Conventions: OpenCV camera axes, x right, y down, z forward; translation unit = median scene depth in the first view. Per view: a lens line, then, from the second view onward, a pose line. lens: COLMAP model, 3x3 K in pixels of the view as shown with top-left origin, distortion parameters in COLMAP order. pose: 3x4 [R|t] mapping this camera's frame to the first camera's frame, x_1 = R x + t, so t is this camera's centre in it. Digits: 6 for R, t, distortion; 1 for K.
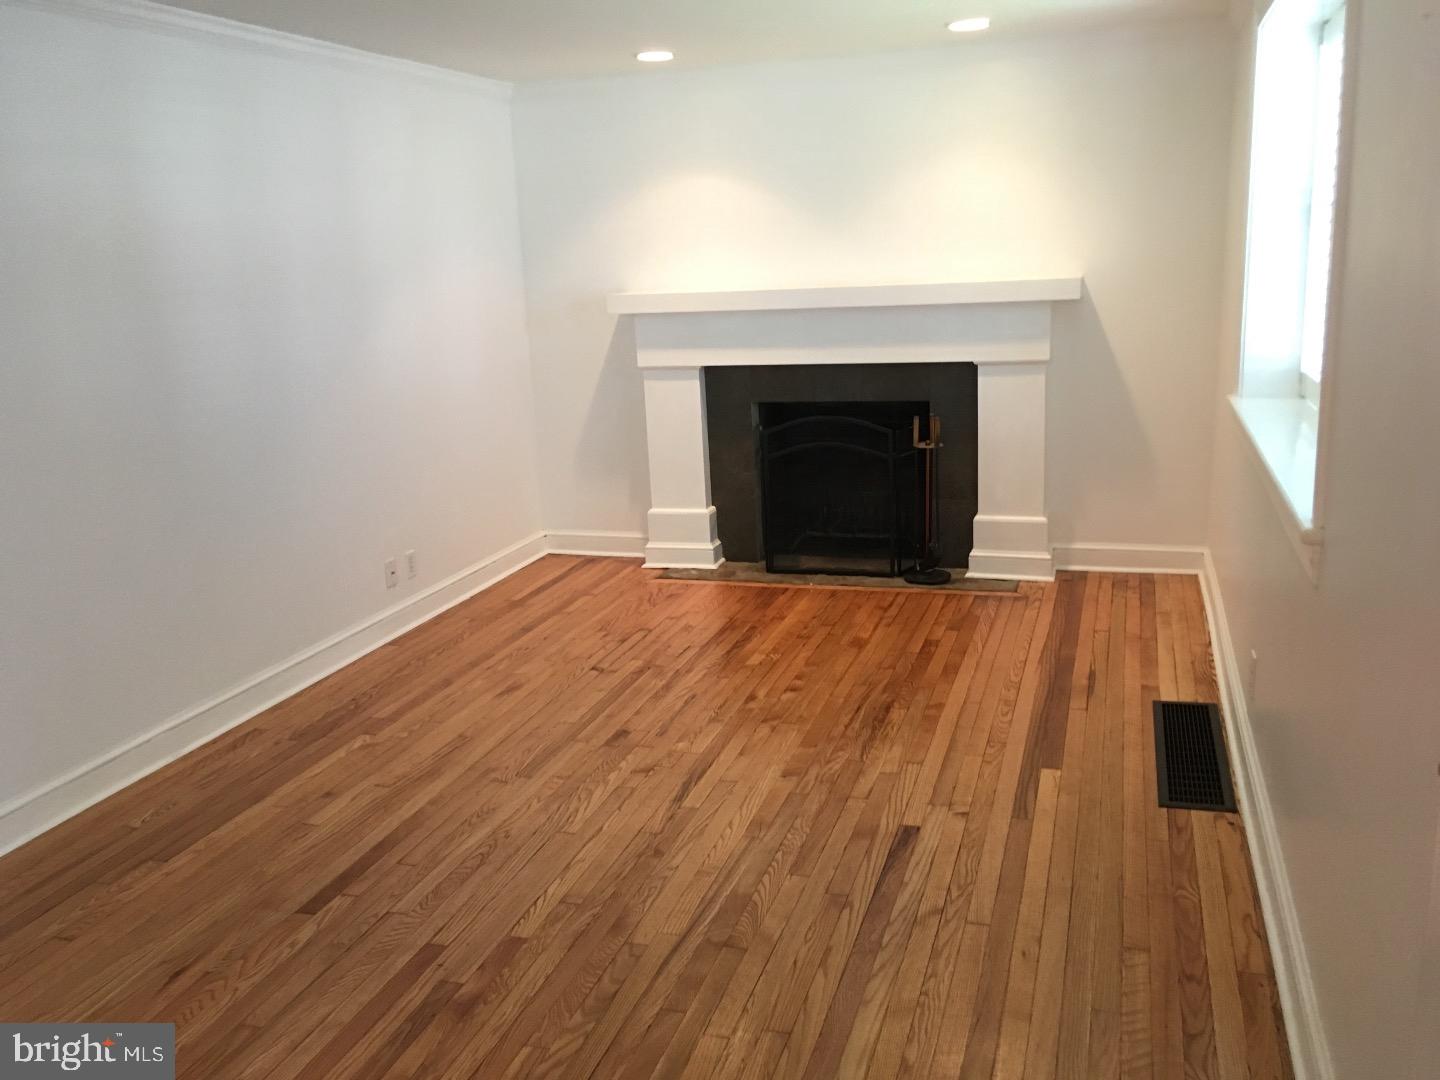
lens RADIAL K [[1213.5, 0, 721.4], [0, 1213.5, 538.1], [0, 0, 1]] dist [-0.000562, 0.001642]
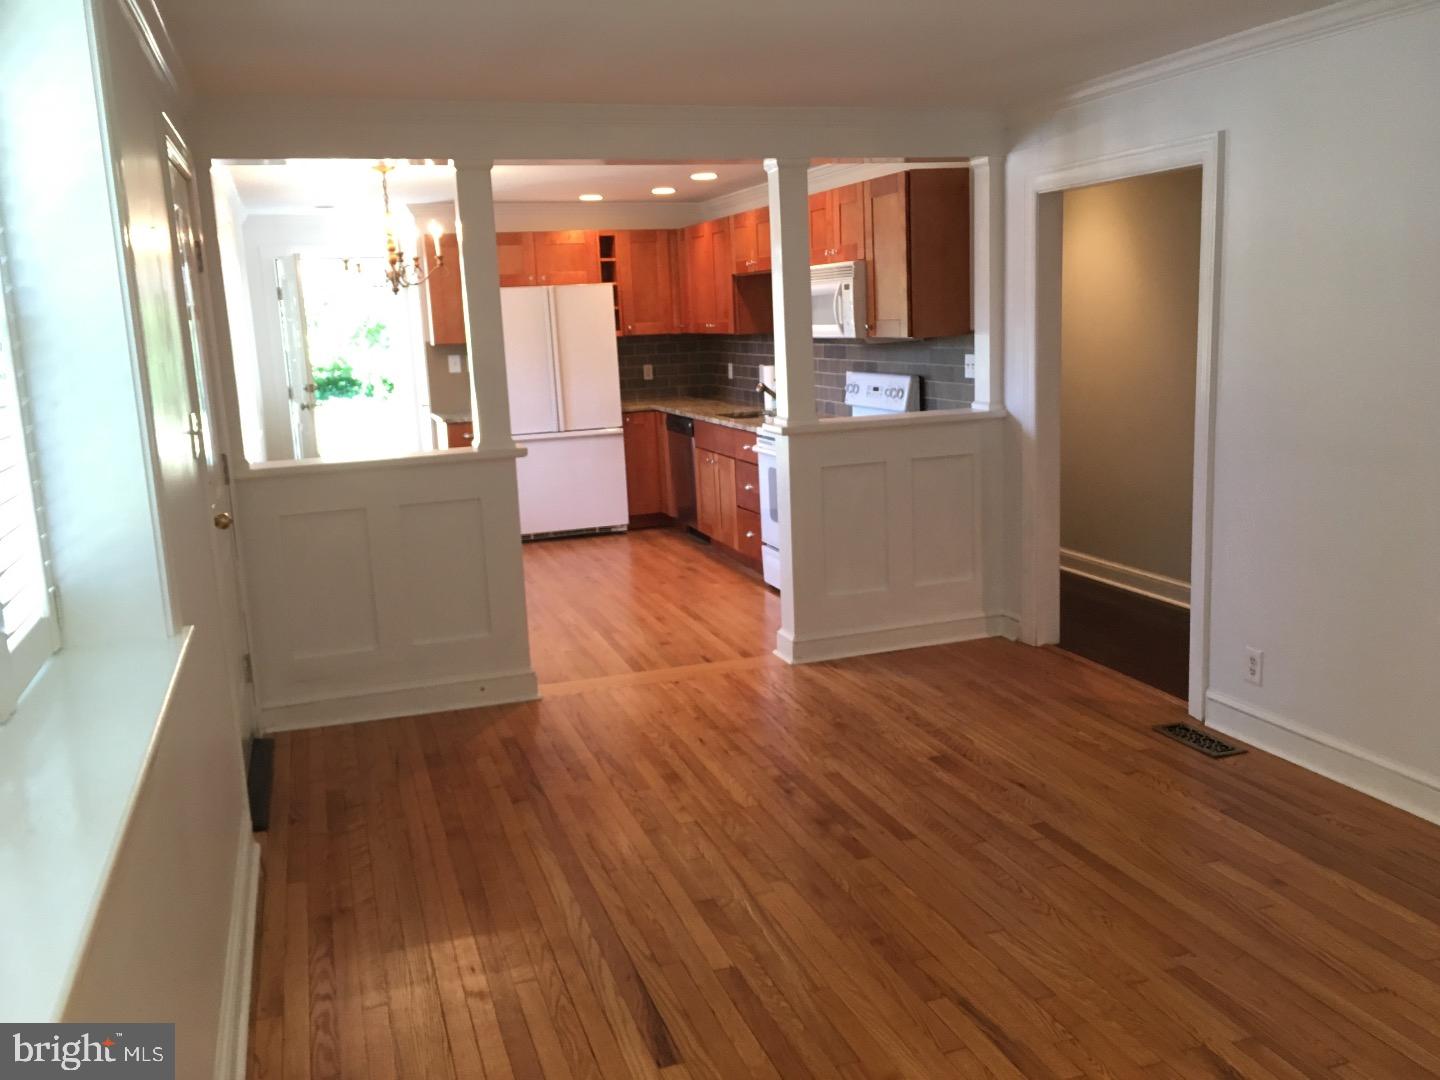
lens RADIAL K [[1213.5, 0, 721.4], [0, 1213.5, 538.1], [0, 0, 1]] dist [-0.000562, 0.001642]
pose [[-0.798679, 0.183685, -0.573038, 0.548116], [-0.062236, 0.921952, 0.382271, -0.396461], [0.598531, 0.340976, -0.724912, 1.569942]]
